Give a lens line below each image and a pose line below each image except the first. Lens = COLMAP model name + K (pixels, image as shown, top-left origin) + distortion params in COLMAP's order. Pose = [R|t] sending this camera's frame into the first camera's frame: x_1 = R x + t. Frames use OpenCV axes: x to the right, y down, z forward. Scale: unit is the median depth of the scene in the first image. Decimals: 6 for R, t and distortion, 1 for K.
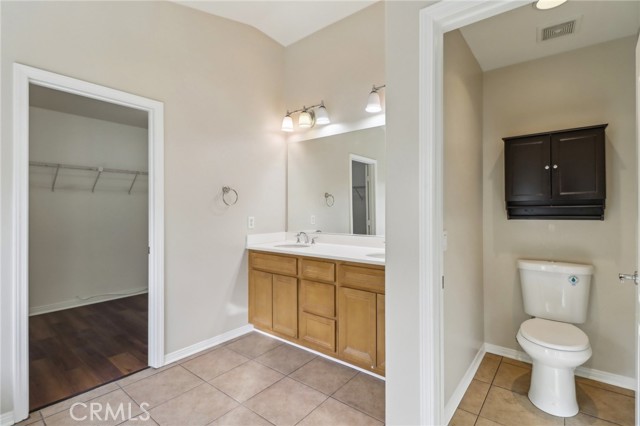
lens RADIAL K [[297.1, 0, 320.7], [0, 297.1, 209.2], [0, 0, 1]] dist [0.001048, -0.000082]
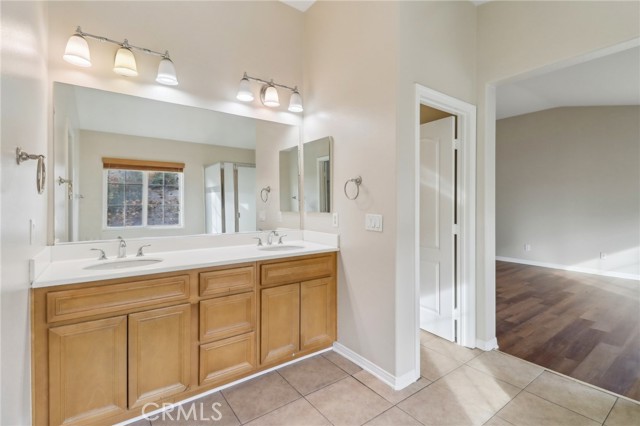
lens RADIAL K [[303.1, 0, 325.2], [0, 303.1, 202.3], [0, 0, 1]] dist [0.002176, -0.000388]
pose [[0.247417, 0.005950, 0.968891, -0.833144], [-0.005253, 0.999975, -0.004799, -0.002413], [-0.968895, -0.003902, 0.247442, 0.622614]]
